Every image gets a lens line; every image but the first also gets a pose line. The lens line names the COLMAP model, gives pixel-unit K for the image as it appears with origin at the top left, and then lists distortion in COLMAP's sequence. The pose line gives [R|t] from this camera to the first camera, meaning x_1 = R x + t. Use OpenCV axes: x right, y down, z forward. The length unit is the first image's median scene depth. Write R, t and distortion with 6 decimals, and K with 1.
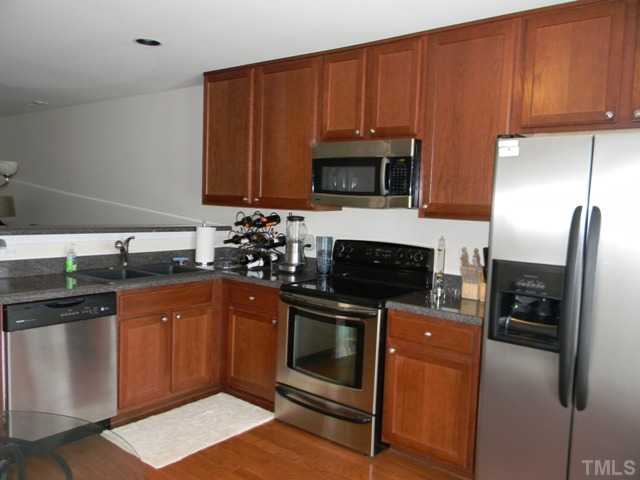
lens RADIAL K [[519.2, 0, 320.0], [0, 519.2, 240.0], [0, 0, 1]] dist [0.078894, 0.002416]
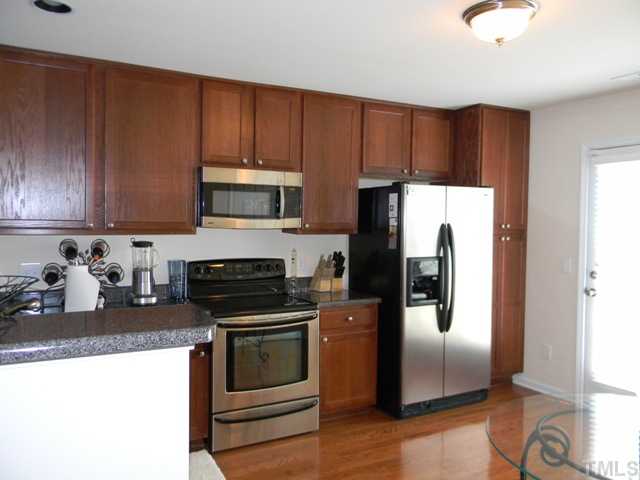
lens RADIAL K [[519.2, 0, 320.0], [0, 519.2, 240.0], [0, 0, 1]] dist [0.078894, 0.002416]
pose [[0.398785, -0.066193, 0.914652, -0.888587], [0.076527, 0.996315, 0.038738, -0.070960], [-0.913846, 0.054547, 0.402381, 0.424810]]
